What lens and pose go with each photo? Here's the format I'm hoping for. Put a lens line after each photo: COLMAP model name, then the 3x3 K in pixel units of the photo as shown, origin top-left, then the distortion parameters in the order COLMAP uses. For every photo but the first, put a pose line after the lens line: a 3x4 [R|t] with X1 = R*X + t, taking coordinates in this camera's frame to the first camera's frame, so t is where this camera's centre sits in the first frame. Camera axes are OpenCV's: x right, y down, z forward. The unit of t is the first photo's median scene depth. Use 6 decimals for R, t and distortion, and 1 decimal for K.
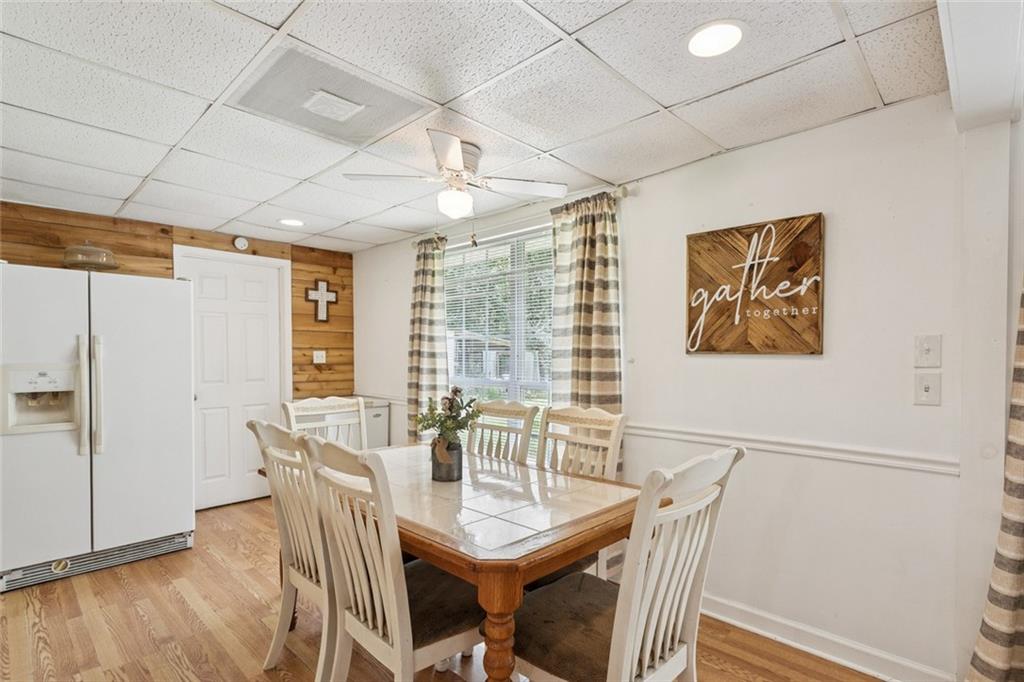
lens RADIAL K [[499.2, 0, 512.4], [0, 499.2, 361.7], [0, 0, 1]] dist [-0.001002, 0.000163]
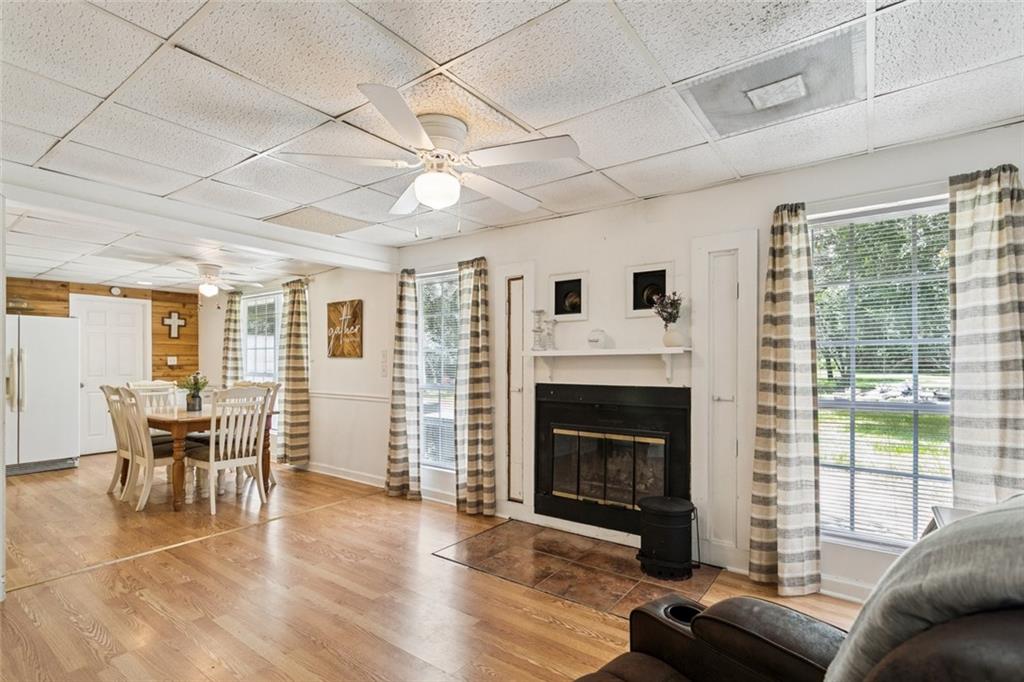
lens RADIAL K [[491.1, 0, 507.6], [0, 491.1, 357.6], [0, 0, 1]] dist [-0.000436, -0.000063]
pose [[0.992306, -0.002138, 0.123791, 0.754577], [0.004752, 0.999772, -0.020827, 0.028563], [-0.123718, 0.021255, 0.992090, -1.065096]]
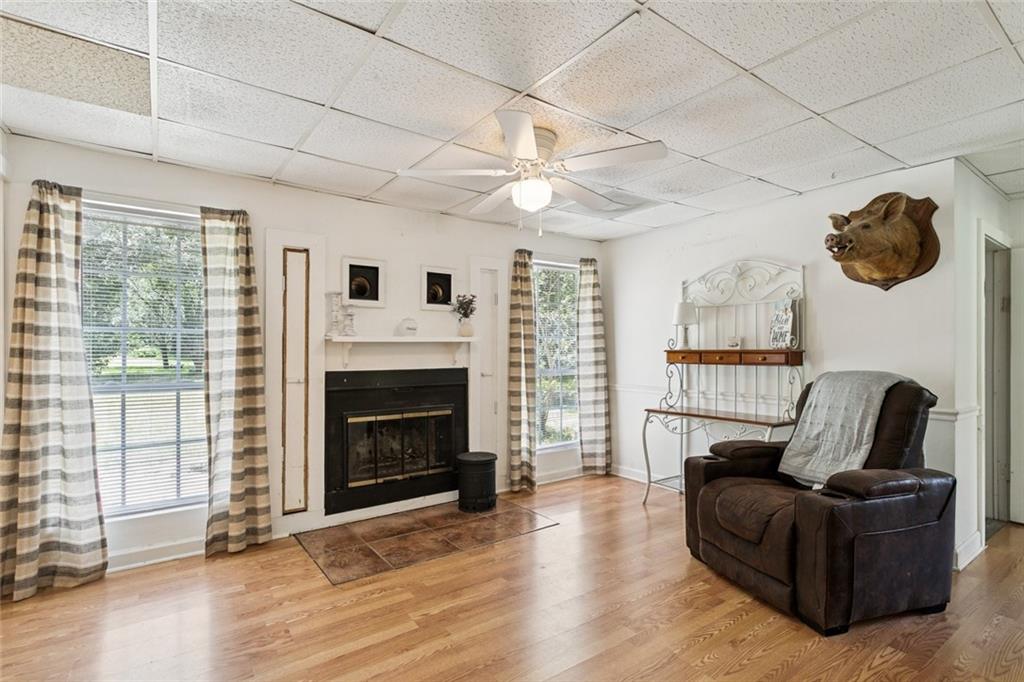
lens RADIAL K [[493.4, 0, 512.0], [0, 493.4, 341.0], [0, 0, 1]] dist [0.000467, 0.000121]
pose [[0.185415, 0.012518, 0.982581, -0.096018], [0.013027, 0.999800, -0.015196, 0.020492], [-0.982574, 0.015618, 0.185214, -0.437674]]
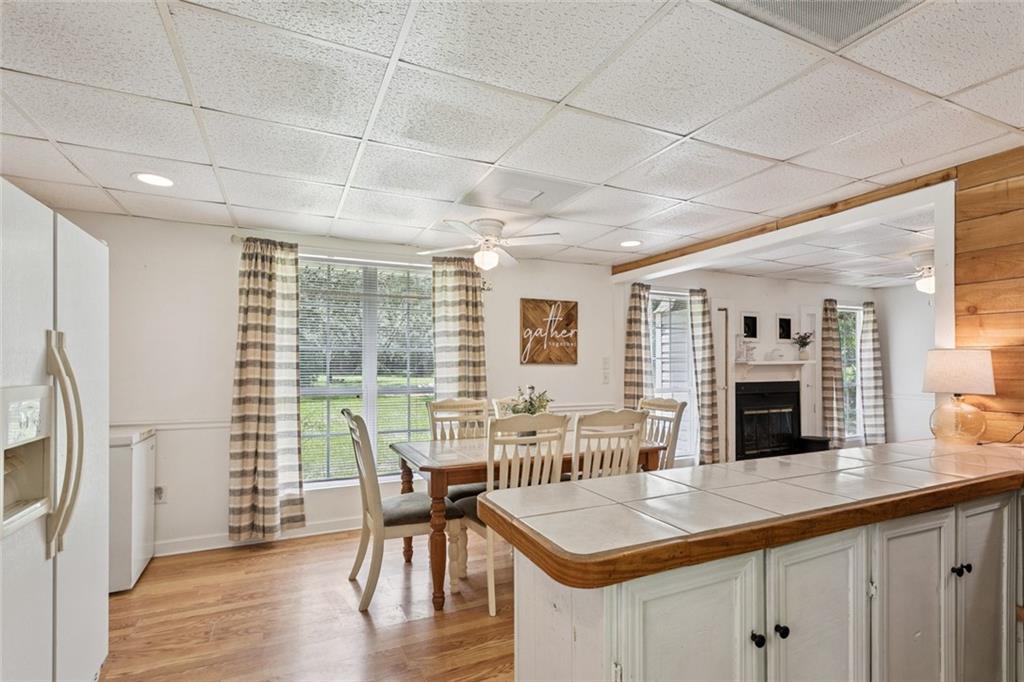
lens RADIAL K [[482.7, 0, 511.8], [0, 482.7, 362.2], [0, 0, 1]] dist [0.001643, 0.000242]
pose [[0.365140, 0.001894, 0.930951, -1.113953], [0.014597, 0.999863, -0.007759, -0.008369], [-0.930838, 0.016422, 0.365063, 0.350033]]
